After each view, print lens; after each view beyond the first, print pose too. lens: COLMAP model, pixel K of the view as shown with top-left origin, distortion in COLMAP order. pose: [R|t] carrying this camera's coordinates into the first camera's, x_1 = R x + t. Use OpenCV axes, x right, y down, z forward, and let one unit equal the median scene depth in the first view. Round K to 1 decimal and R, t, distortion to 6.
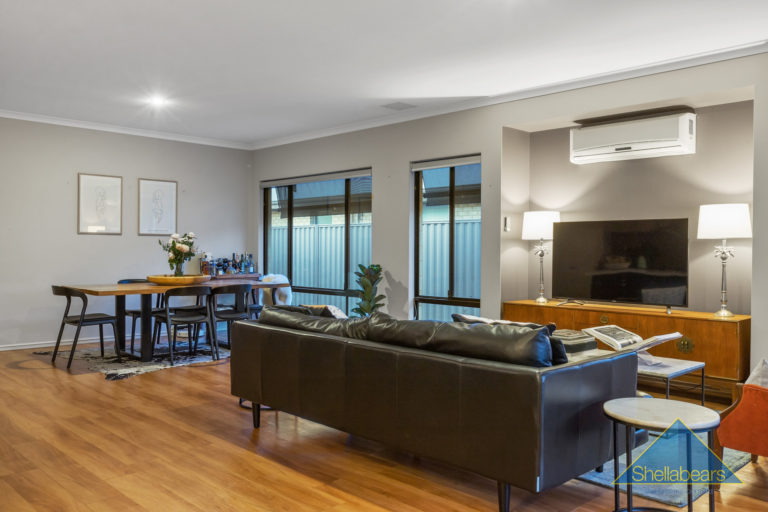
lens RADIAL K [[644.4, 0, 384.0], [0, 644.4, 256.0], [0, 0, 1]] dist [-0.001935, -0.000757]
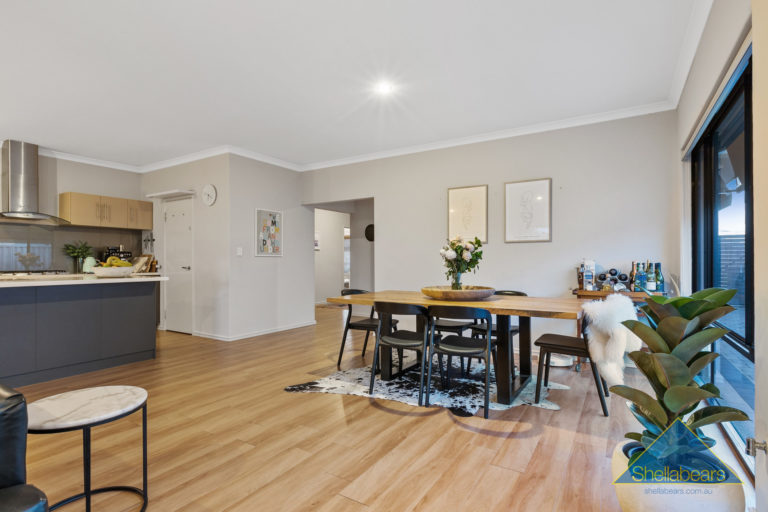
lens RADIAL K [[388.4, 0, 382.4], [0, 388.4, 260.5], [0, 0, 1]] dist [-0.000562, -0.000015]
pose [[0.247460, -0.011987, -0.968824, 0.141647], [-0.001425, 0.999918, -0.012736, 0.000518], [0.968897, 0.004532, 0.247422, 0.787114]]
